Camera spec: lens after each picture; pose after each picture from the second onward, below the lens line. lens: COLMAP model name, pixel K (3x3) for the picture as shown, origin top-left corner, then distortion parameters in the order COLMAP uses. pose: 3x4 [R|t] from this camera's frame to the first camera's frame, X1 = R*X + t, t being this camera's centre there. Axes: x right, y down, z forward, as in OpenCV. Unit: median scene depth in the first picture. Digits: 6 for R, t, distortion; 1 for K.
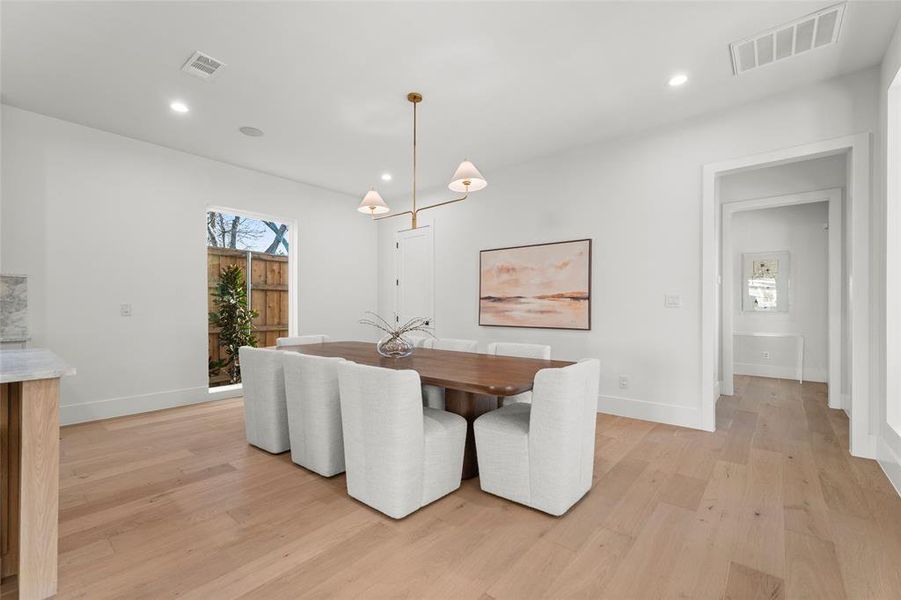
lens RADIAL K [[384.1, 0, 453.7], [0, 384.1, 307.5], [0, 0, 1]] dist [0.001037, 0.000145]
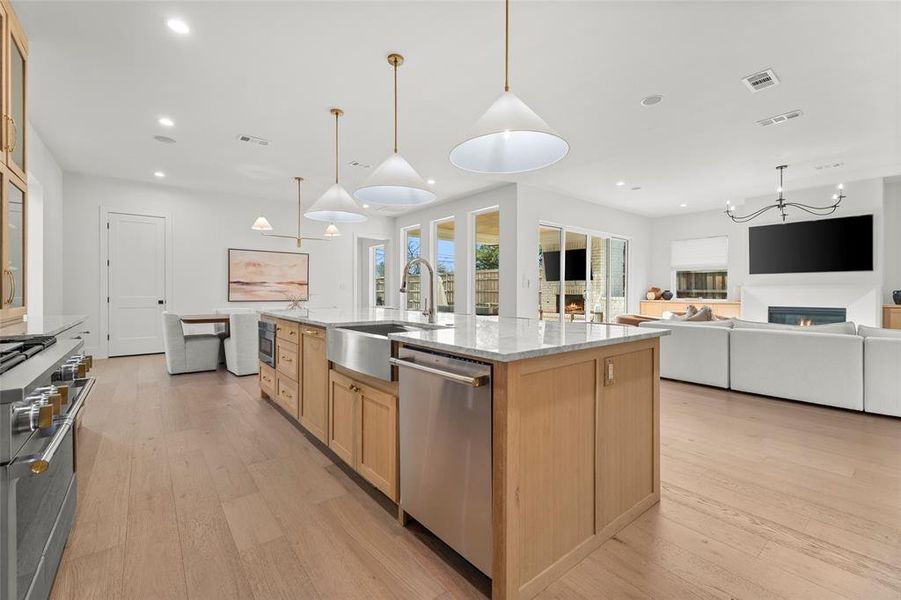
lens RADIAL K [[384.1, 0, 453.7], [0, 384.1, 307.5], [0, 0, 1]] dist [0.001037, 0.000145]
pose [[0.199408, -0.046713, 0.978802, -1.225943], [-0.007864, 0.998755, 0.049267, -0.007498], [-0.979885, -0.017522, 0.198793, -0.104515]]
